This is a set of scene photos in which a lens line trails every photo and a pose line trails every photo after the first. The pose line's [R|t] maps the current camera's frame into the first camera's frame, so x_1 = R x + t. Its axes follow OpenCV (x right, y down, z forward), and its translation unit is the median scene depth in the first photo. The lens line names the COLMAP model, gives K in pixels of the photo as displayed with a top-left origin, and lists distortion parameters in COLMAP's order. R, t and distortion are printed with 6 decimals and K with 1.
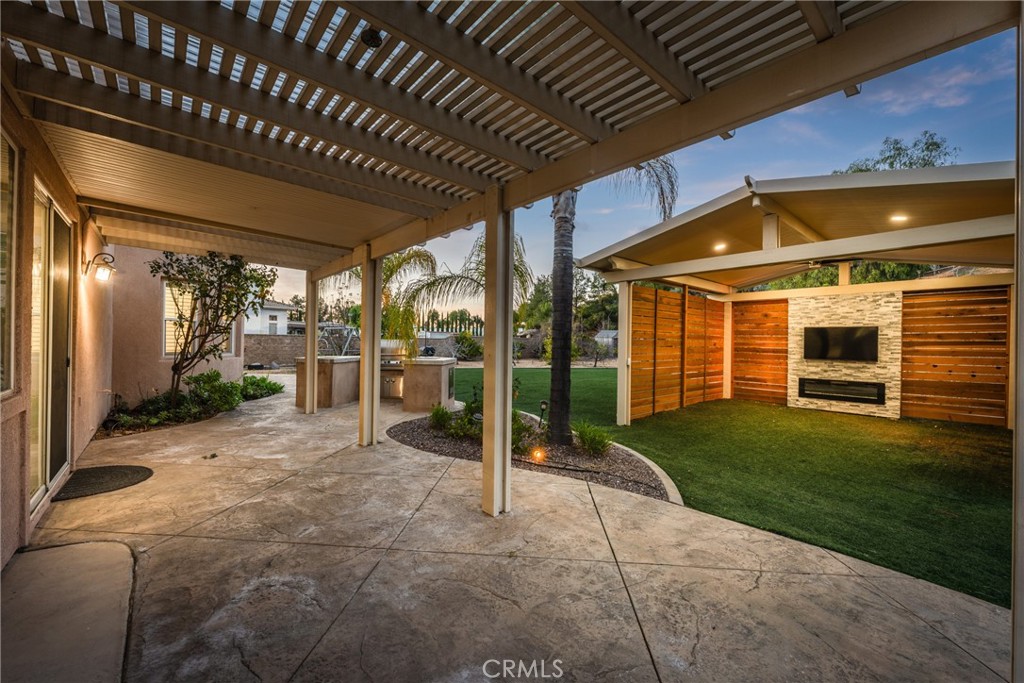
lens RADIAL K [[409.6, 0, 518.4], [0, 409.6, 341.4], [0, 0, 1]] dist [0.000010, -0.000120]
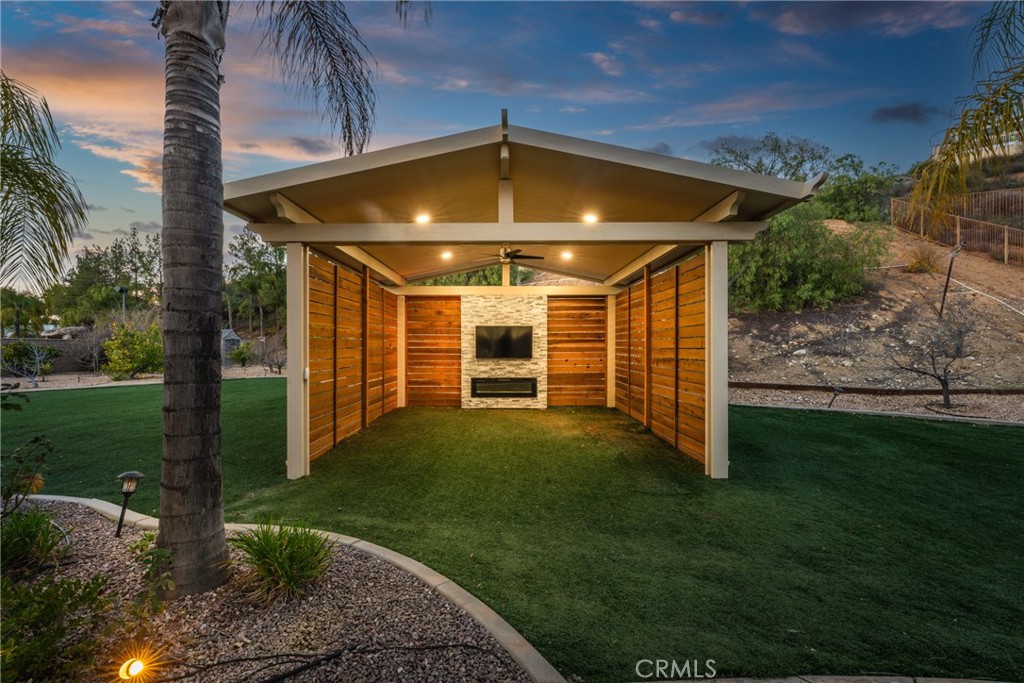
lens RADIAL K [[409.6, 0, 492.5], [0, 409.6, 349.0], [0, 0, 1]] dist [0.000010, -0.000120]
pose [[0.674959, -0.019712, 0.737592, 0.001904], [0.008943, 0.999788, 0.018535, 0.002936], [-0.737801, -0.005914, 0.674992, 0.326304]]
